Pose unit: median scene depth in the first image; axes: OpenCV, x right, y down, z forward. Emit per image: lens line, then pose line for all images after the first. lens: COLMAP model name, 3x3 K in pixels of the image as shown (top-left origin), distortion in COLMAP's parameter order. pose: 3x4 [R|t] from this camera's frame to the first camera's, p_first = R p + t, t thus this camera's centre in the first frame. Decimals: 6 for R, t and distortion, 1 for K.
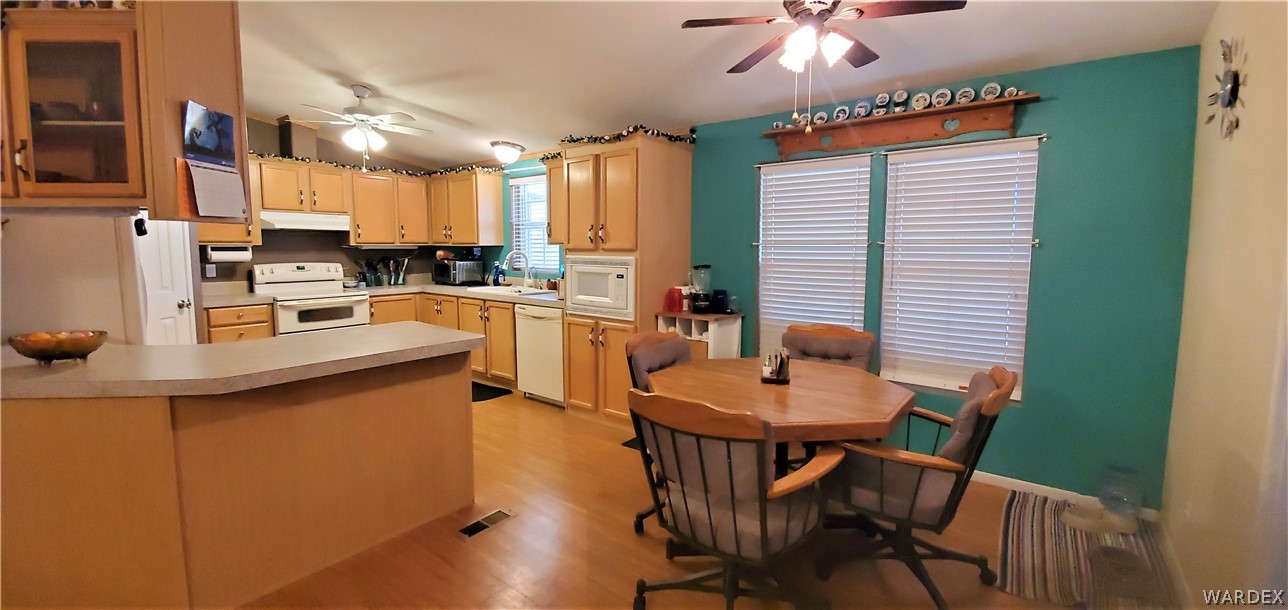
lens RADIAL K [[511.2, 0, 646.9], [0, 511.2, 293.2], [0, 0, 1]] dist [0.002210, -0.010117]
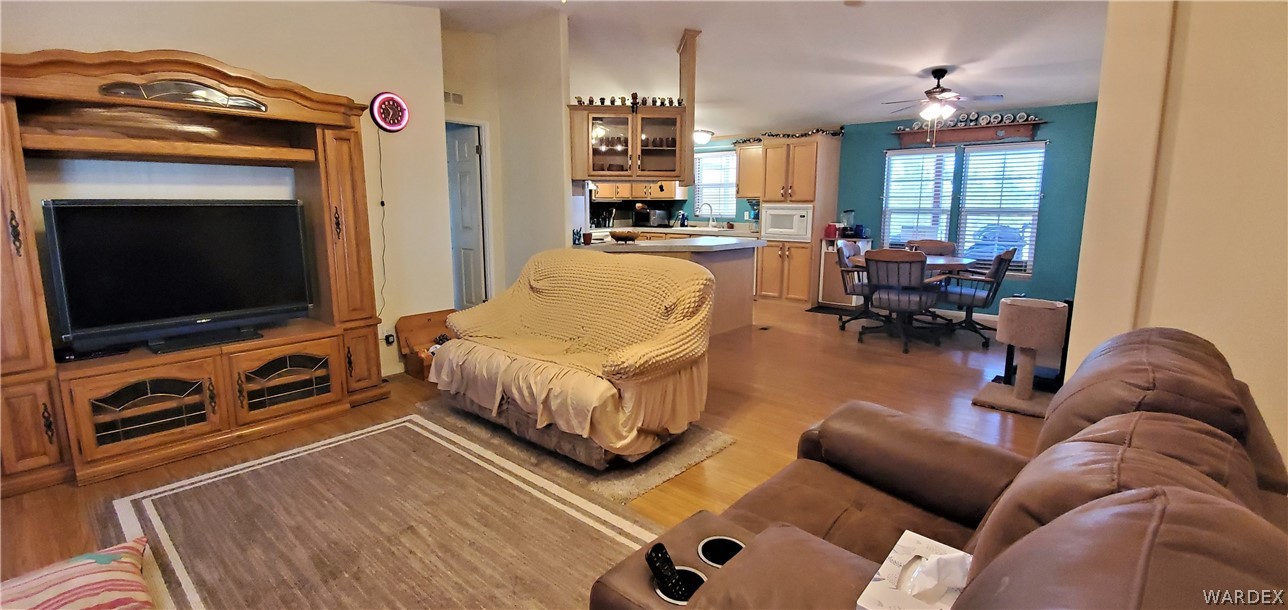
lens RADIAL K [[560.2, 0, 649.5], [0, 560.2, 293.1], [0, 0, 1]] dist [-0.006072, -0.002400]
pose [[0.998981, 0.008307, -0.044372, -0.440351], [-0.005458, 0.997938, 0.063946, 0.098263], [0.044811, -0.063639, 0.996966, -0.841154]]
